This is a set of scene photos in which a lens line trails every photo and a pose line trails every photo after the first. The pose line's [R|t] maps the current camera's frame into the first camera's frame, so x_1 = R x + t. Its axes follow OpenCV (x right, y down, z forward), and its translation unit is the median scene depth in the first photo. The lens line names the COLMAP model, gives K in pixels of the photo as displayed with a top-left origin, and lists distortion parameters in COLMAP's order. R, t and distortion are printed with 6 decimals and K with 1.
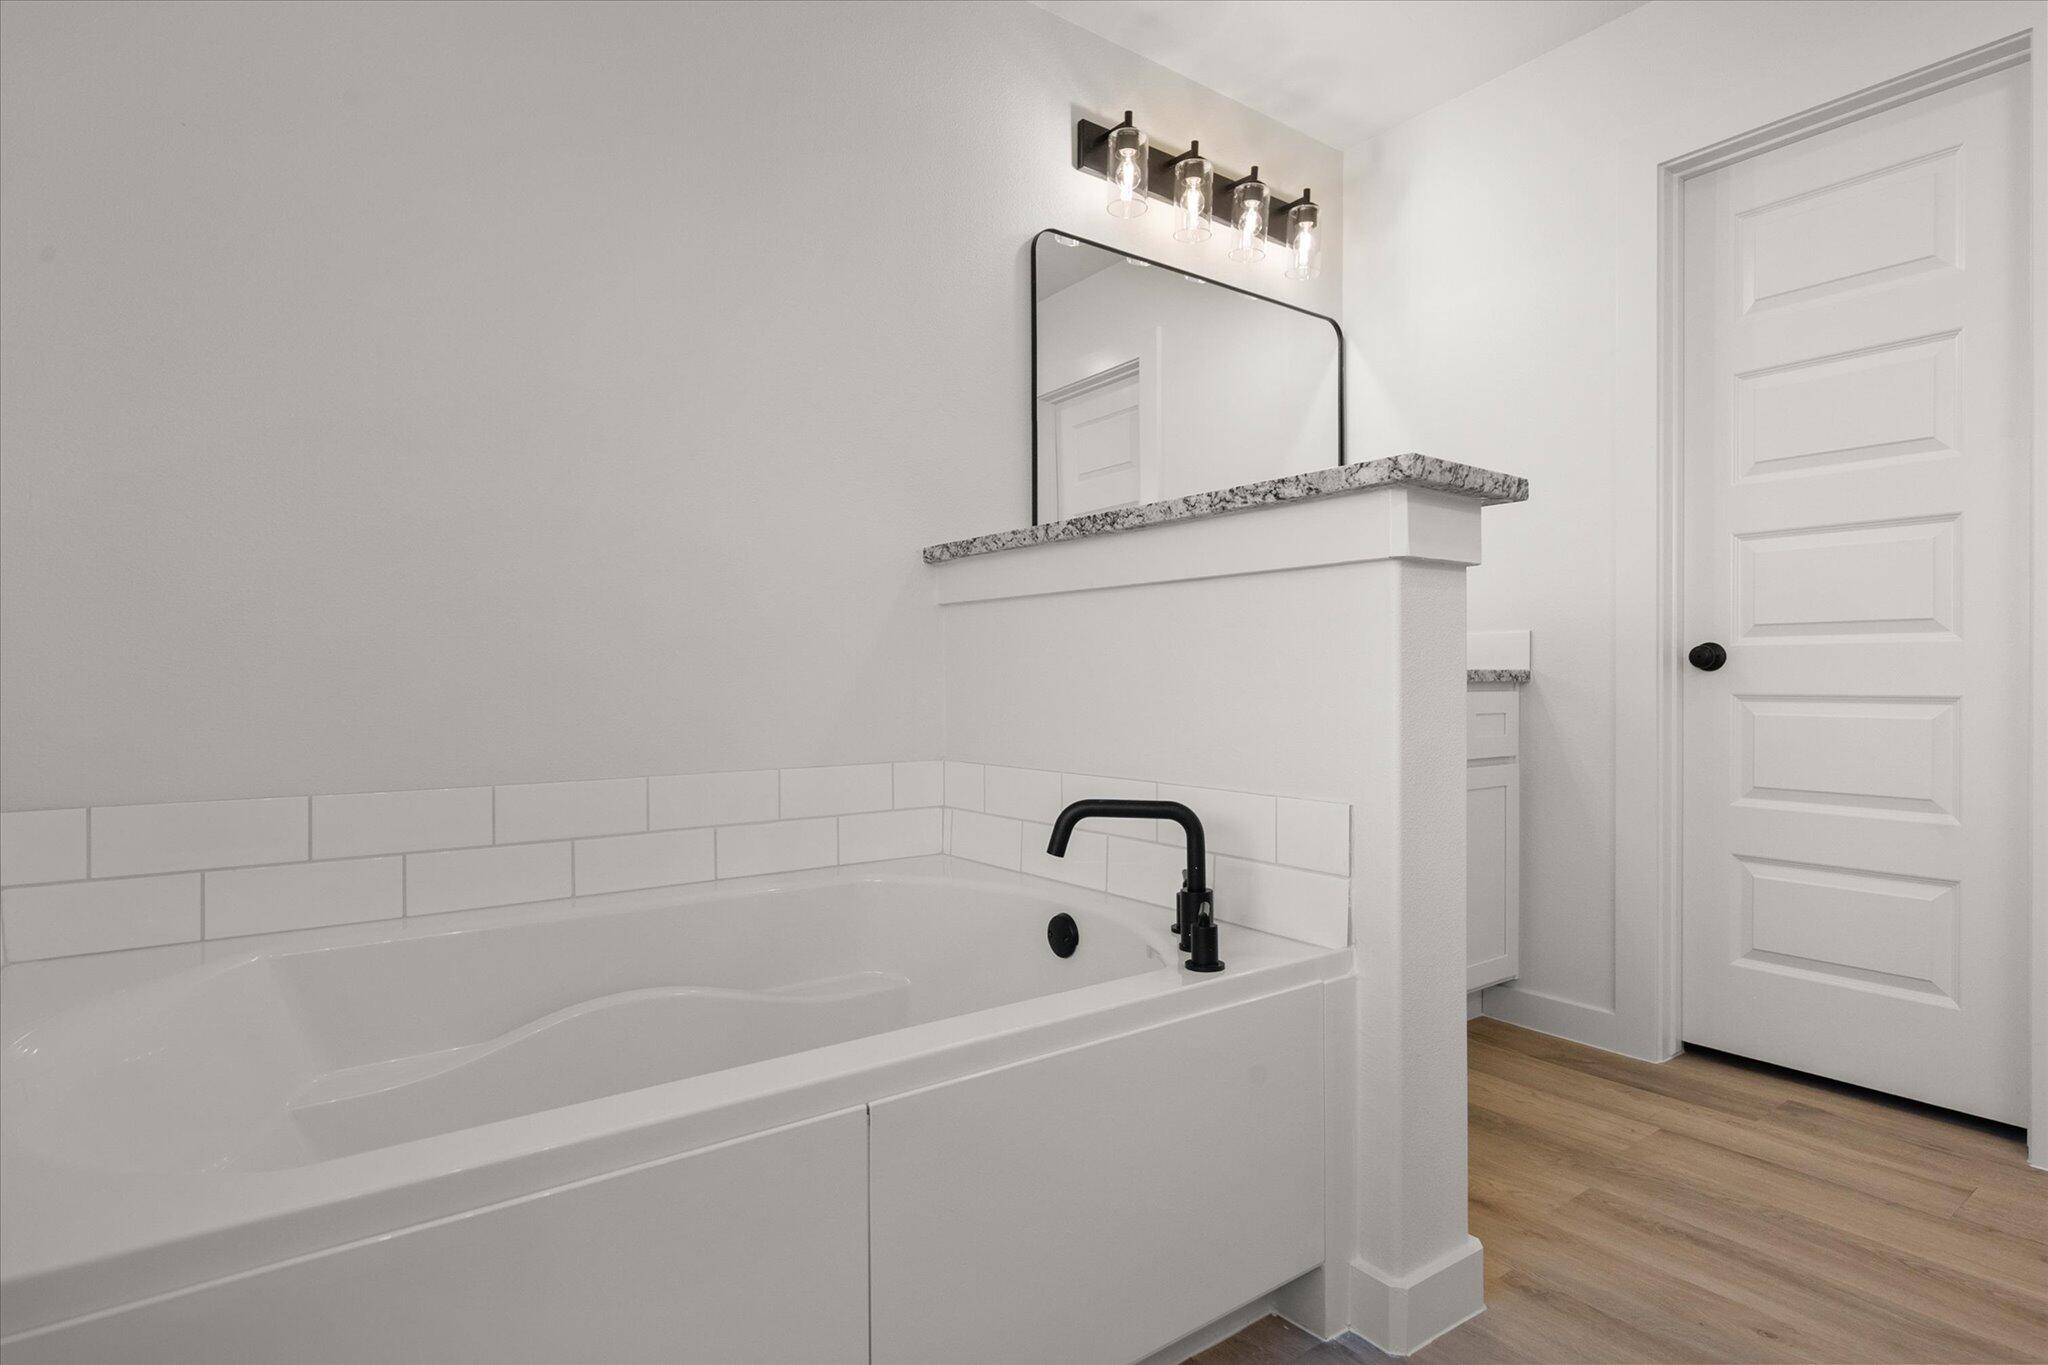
lens RADIAL K [[1057.2, 0, 1022.9], [0, 1057.2, 692.4], [0, 0, 1]] dist [0.003144, 0.000049]
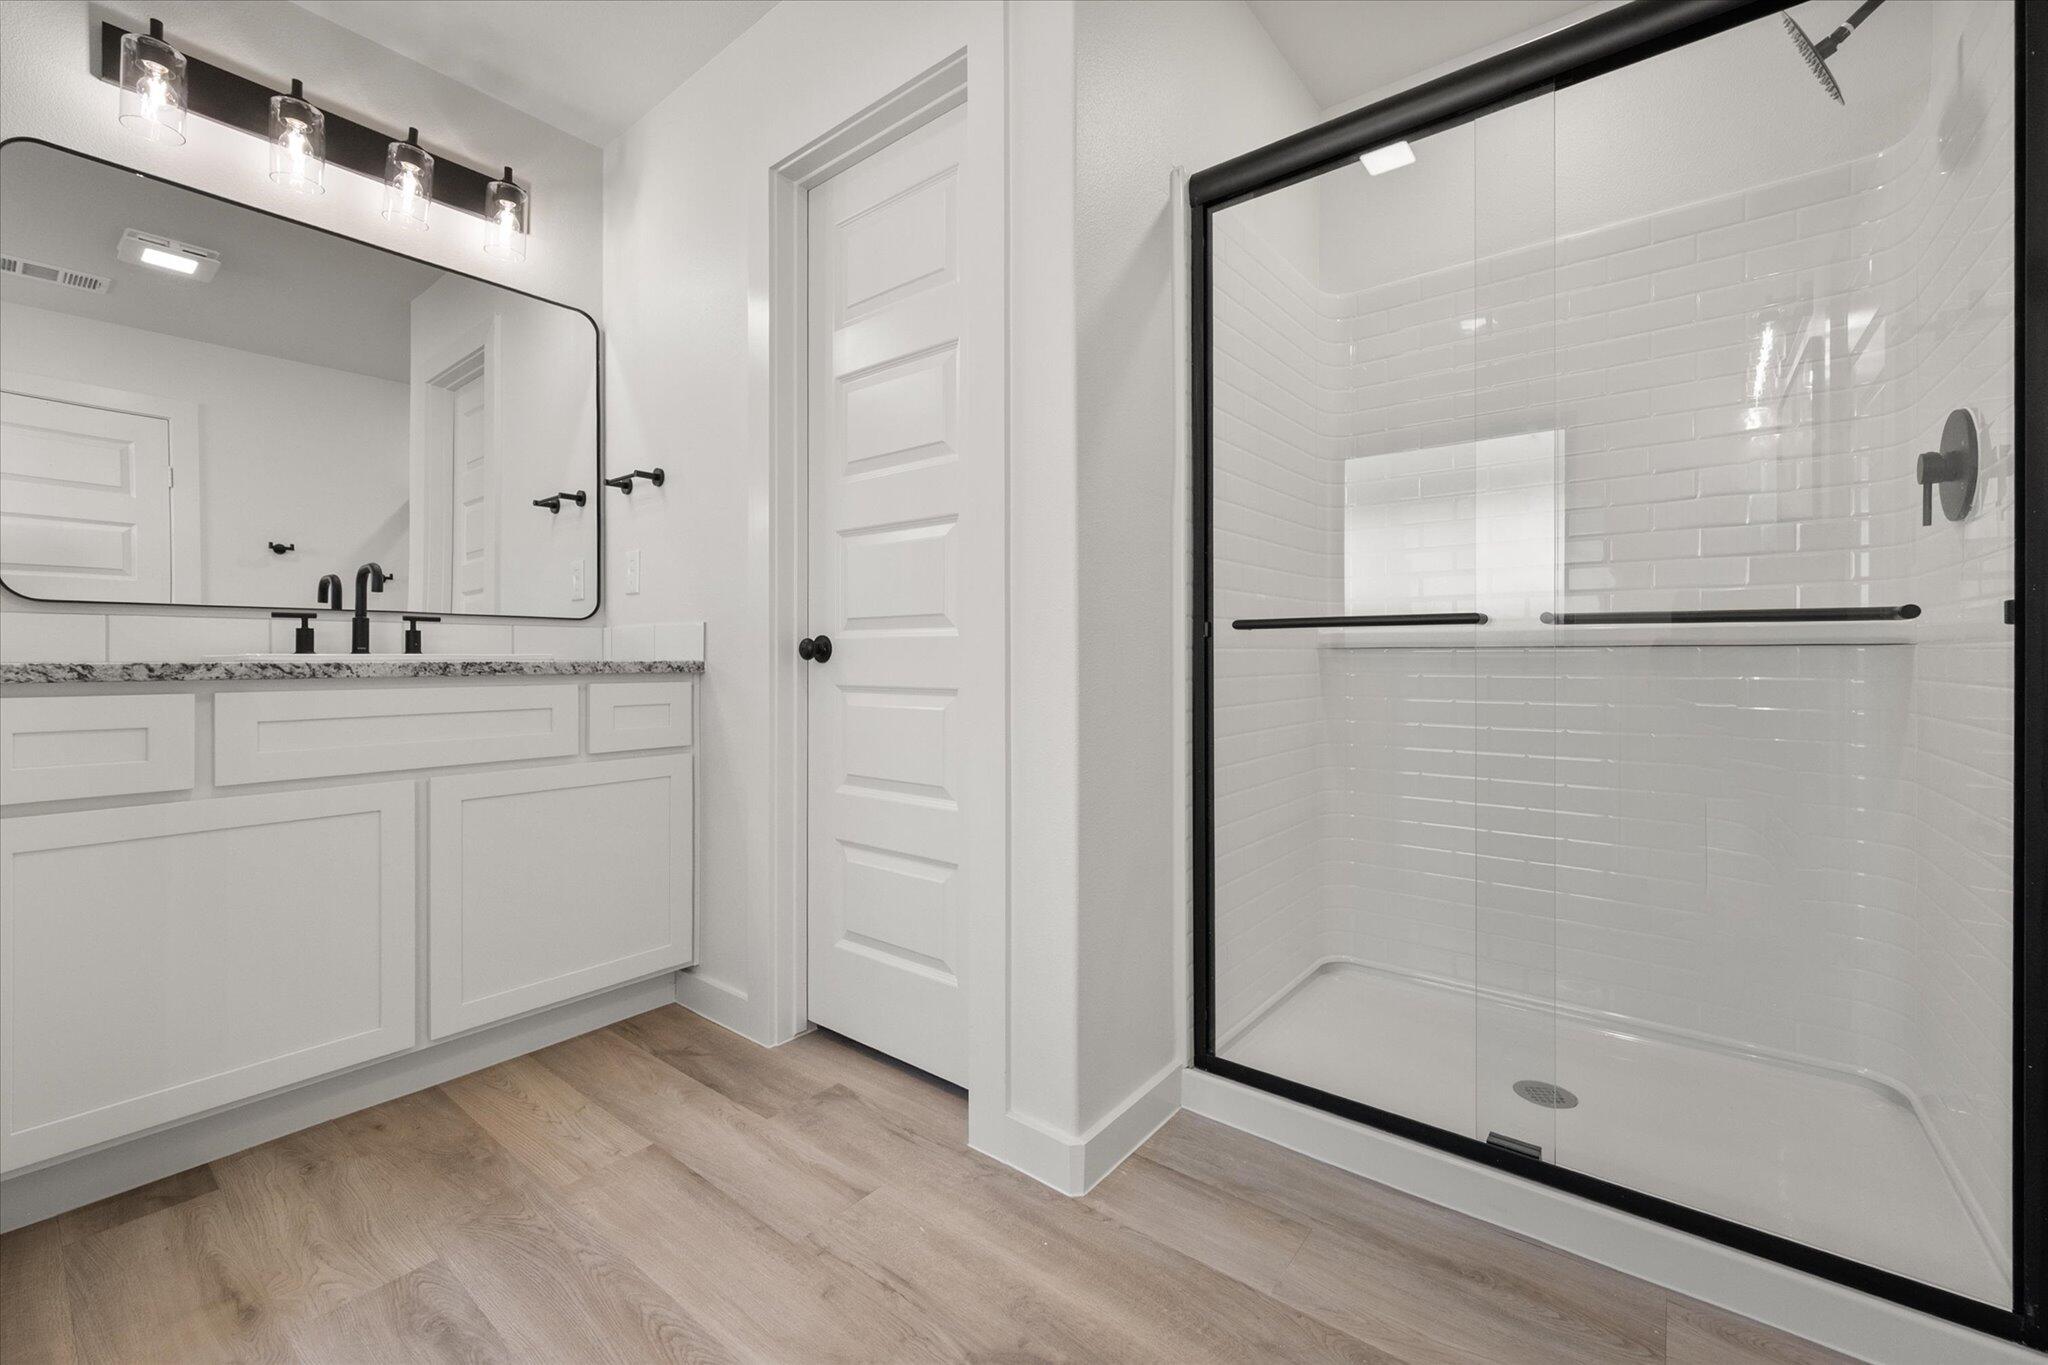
lens RADIAL K [[844.8, 0, 1018.6], [0, 844.8, 669.1], [0, 0, 1]] dist [-0.000508, -0.000039]
pose [[0.964483, -0.001946, 0.264137, 0.617870], [0.003069, 0.999988, -0.003837, -0.010156], [-0.264126, 0.004512, 0.964478, 0.152338]]
